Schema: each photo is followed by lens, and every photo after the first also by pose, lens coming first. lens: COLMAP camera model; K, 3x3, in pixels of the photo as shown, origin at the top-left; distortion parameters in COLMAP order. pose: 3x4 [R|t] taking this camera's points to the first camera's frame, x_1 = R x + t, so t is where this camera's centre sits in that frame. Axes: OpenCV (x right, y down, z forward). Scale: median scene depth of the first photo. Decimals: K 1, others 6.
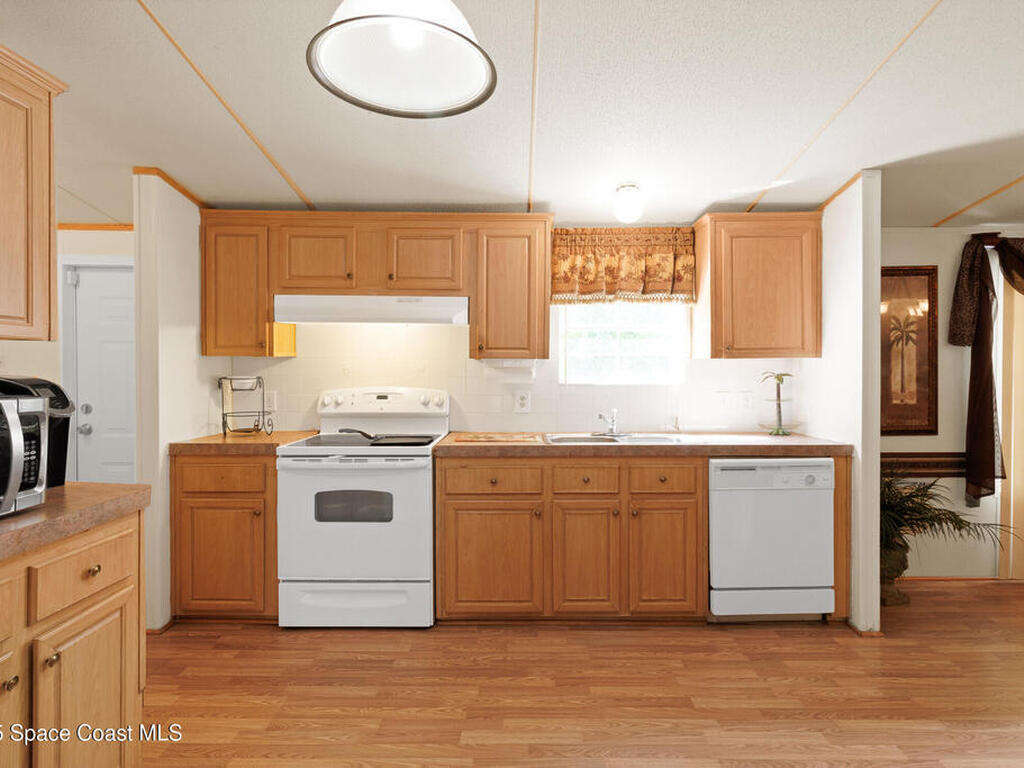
lens RADIAL K [[535.1, 0, 513.9], [0, 535.1, 377.1], [0, 0, 1]] dist [0.002918, 0.001458]
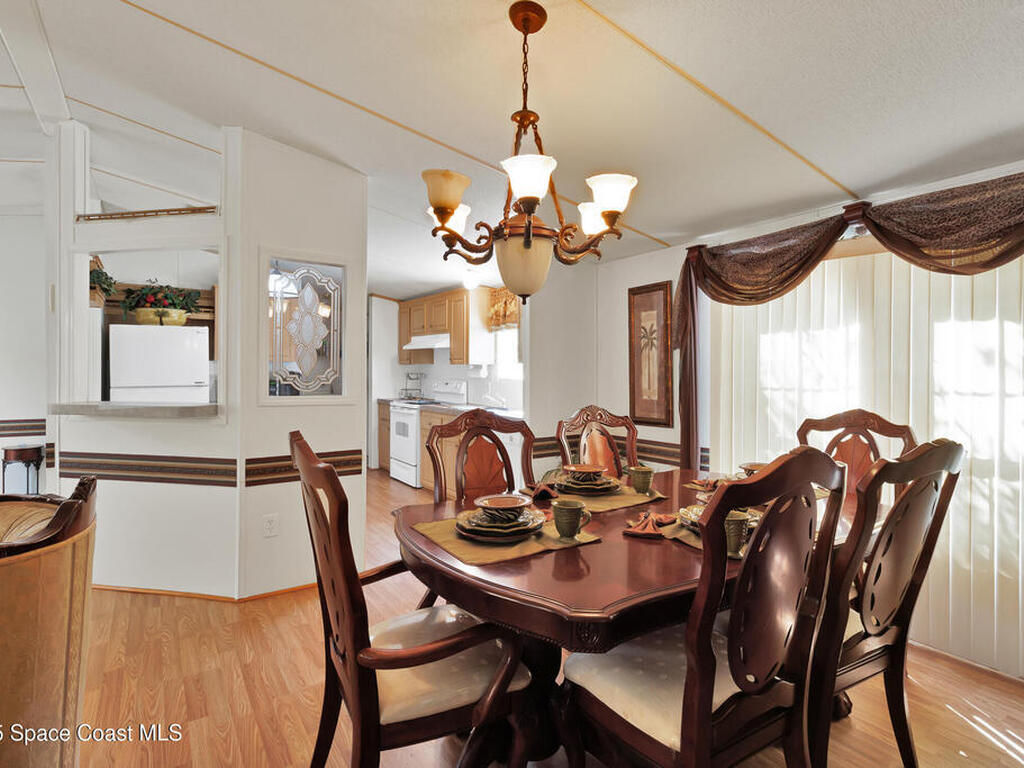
lens RADIAL K [[535.1, 0, 513.9], [0, 535.1, 377.1], [0, 0, 1]] dist [0.002918, 0.001458]
pose [[0.563281, 0.011702, -0.826183, 1.560854], [-0.015979, 0.999867, 0.003268, 0.001235], [0.826111, 0.011360, 0.563393, 0.081112]]
